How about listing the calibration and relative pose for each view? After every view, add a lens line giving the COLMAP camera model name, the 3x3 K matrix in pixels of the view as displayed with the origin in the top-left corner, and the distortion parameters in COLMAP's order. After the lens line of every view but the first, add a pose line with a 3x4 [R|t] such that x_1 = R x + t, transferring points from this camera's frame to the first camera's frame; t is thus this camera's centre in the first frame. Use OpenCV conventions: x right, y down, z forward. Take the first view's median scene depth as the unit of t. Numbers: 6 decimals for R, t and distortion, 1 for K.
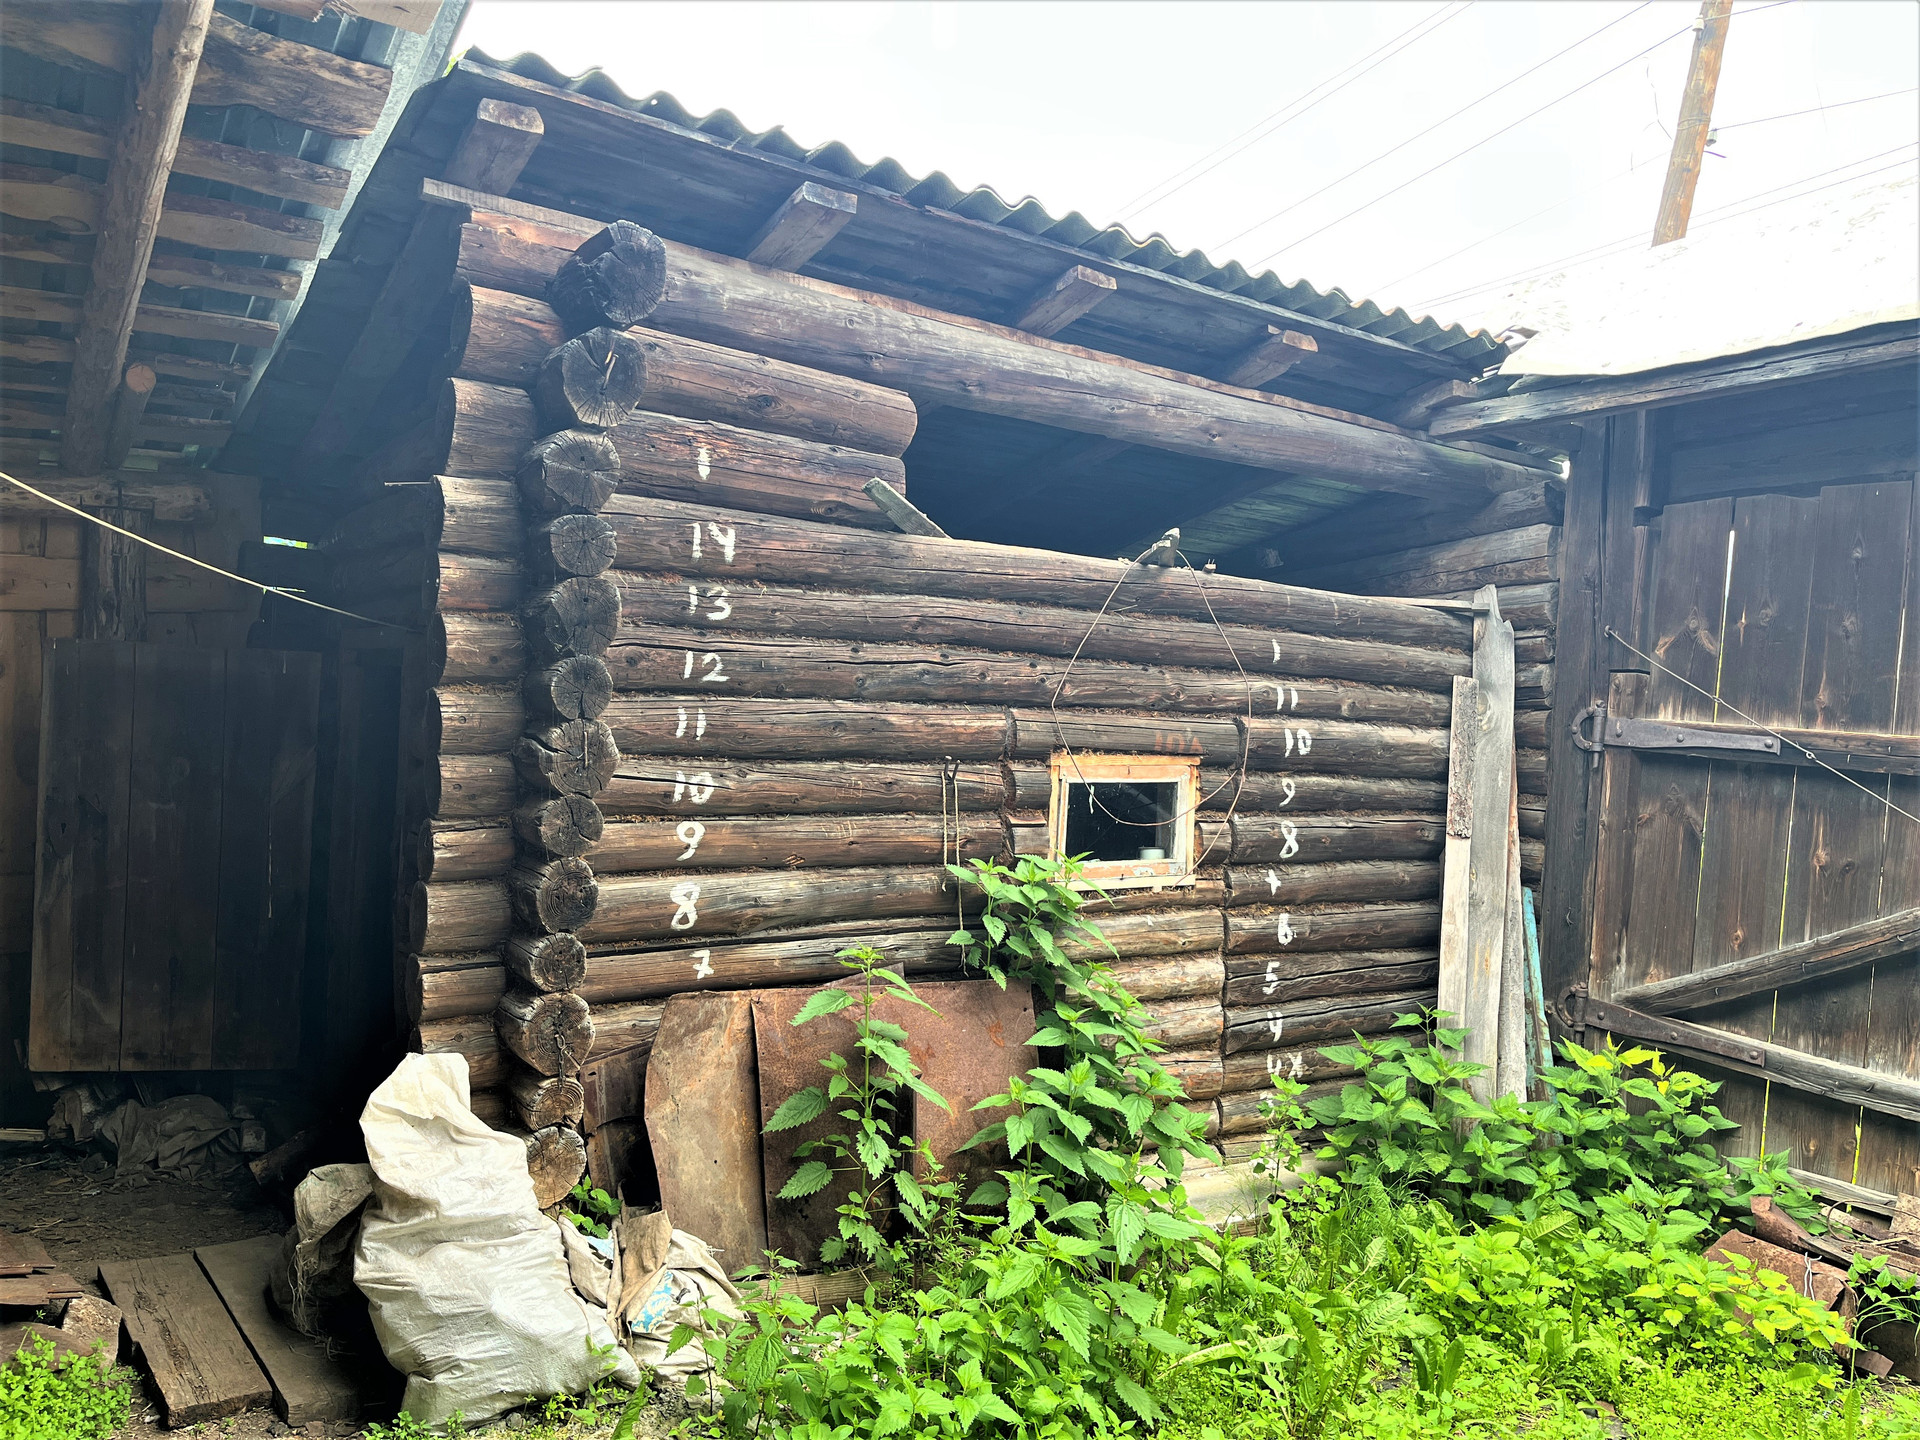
lens RADIAL K [[1446.4, 0, 959.7], [0, 1446.4, 717.5], [0, 0, 1]] dist [0.058650, -0.067253]
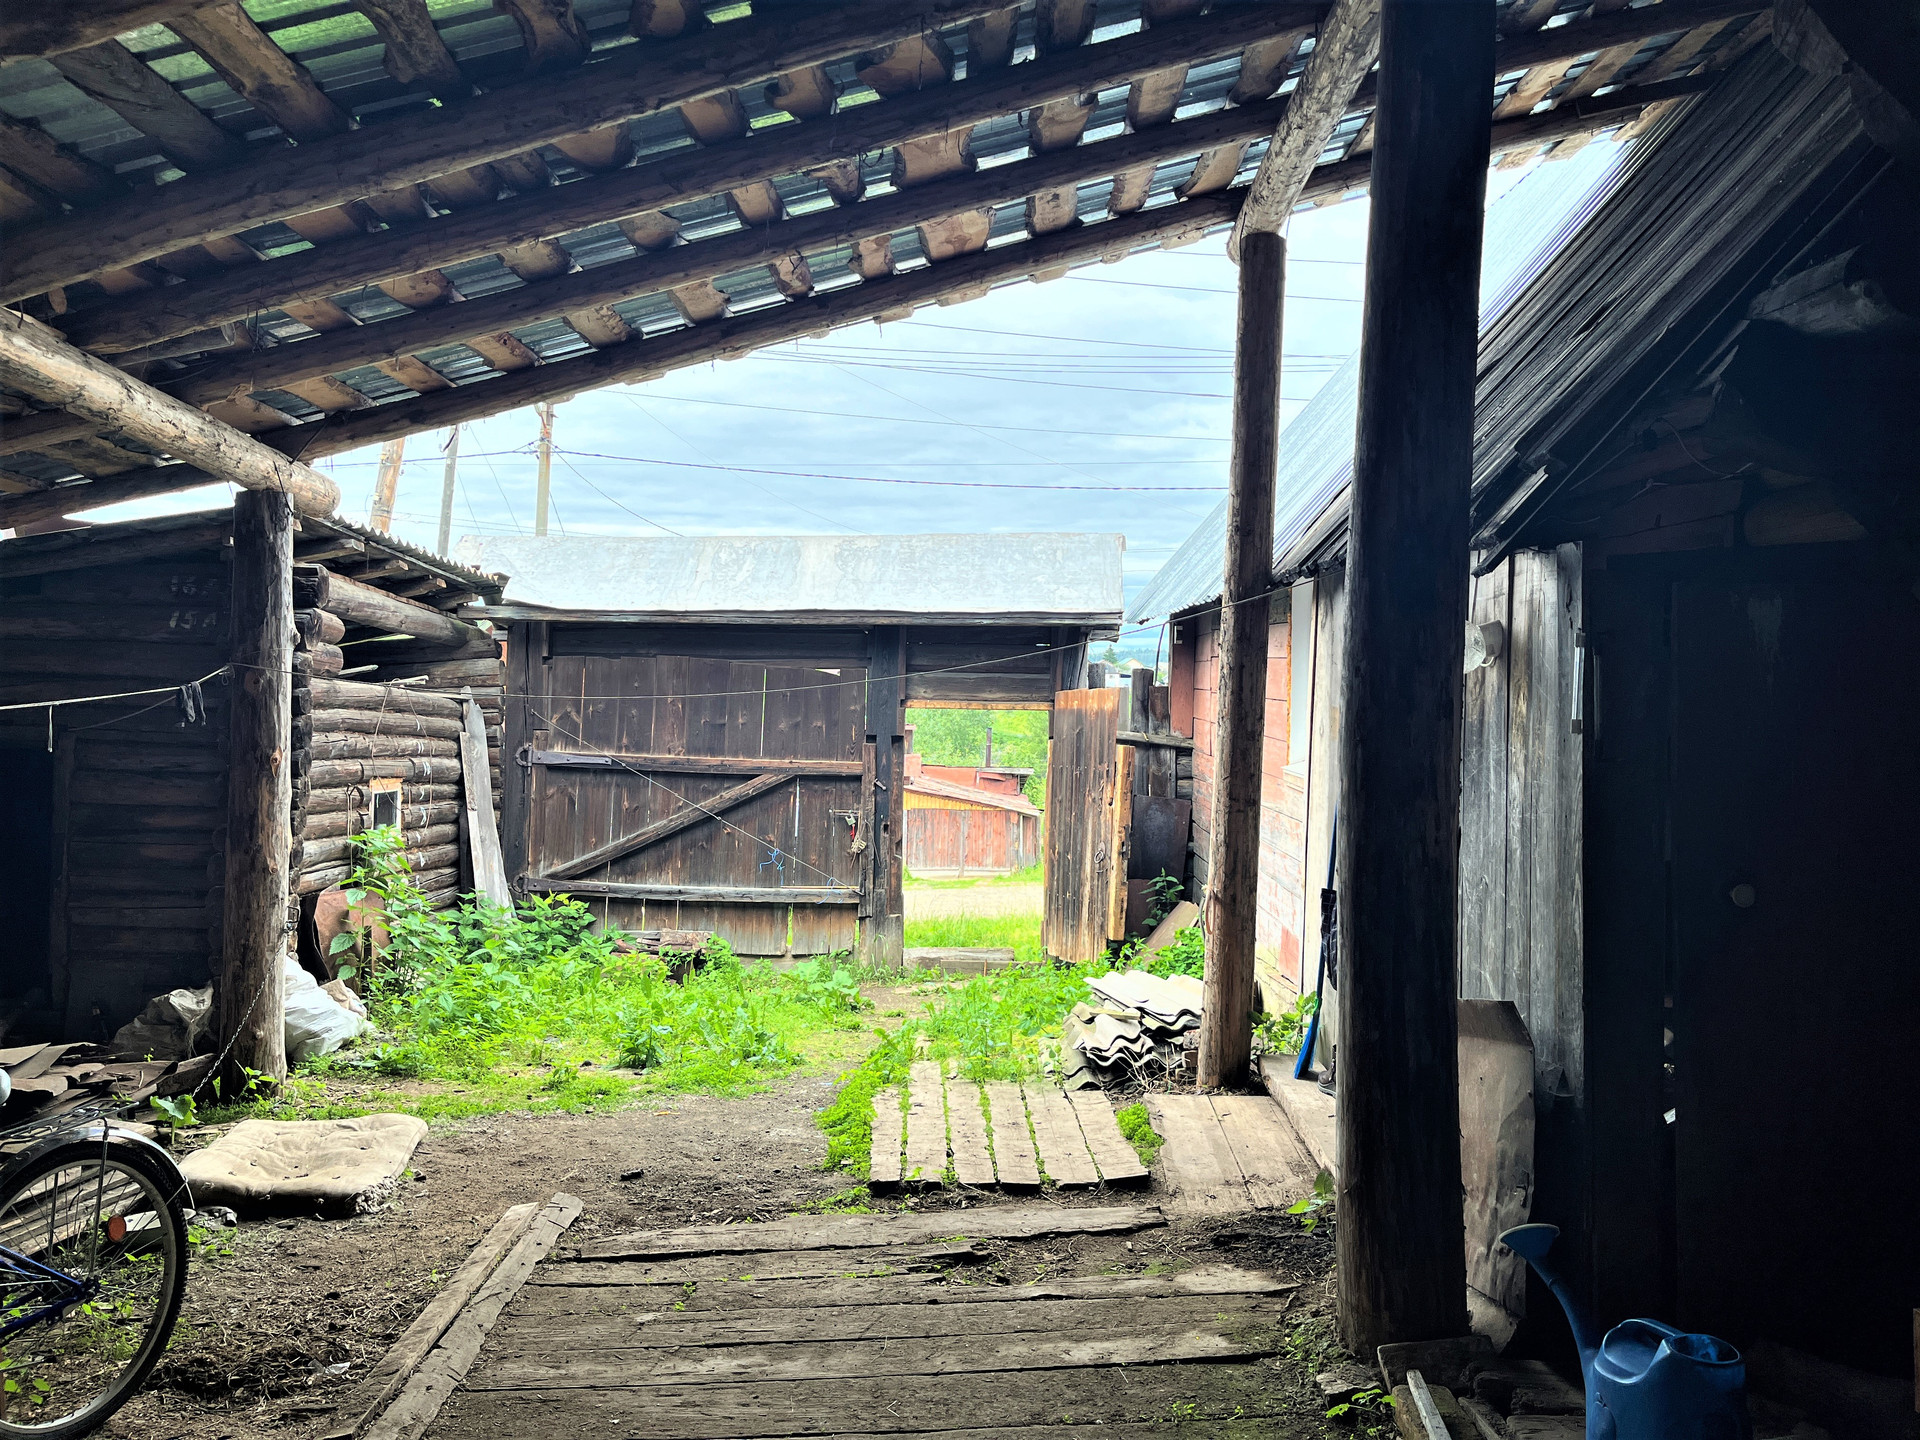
lens RADIAL K [[1446.4, 0, 959.9], [0, 1446.4, 723.4], [0, 0, 1]] dist [0.058650, -0.067253]
pose [[0.543948, -0.020114, 0.838878, -1.106059], [0.014641, 0.999788, 0.014479, -0.067160], [-0.838991, 0.004406, 0.544127, -0.778328]]
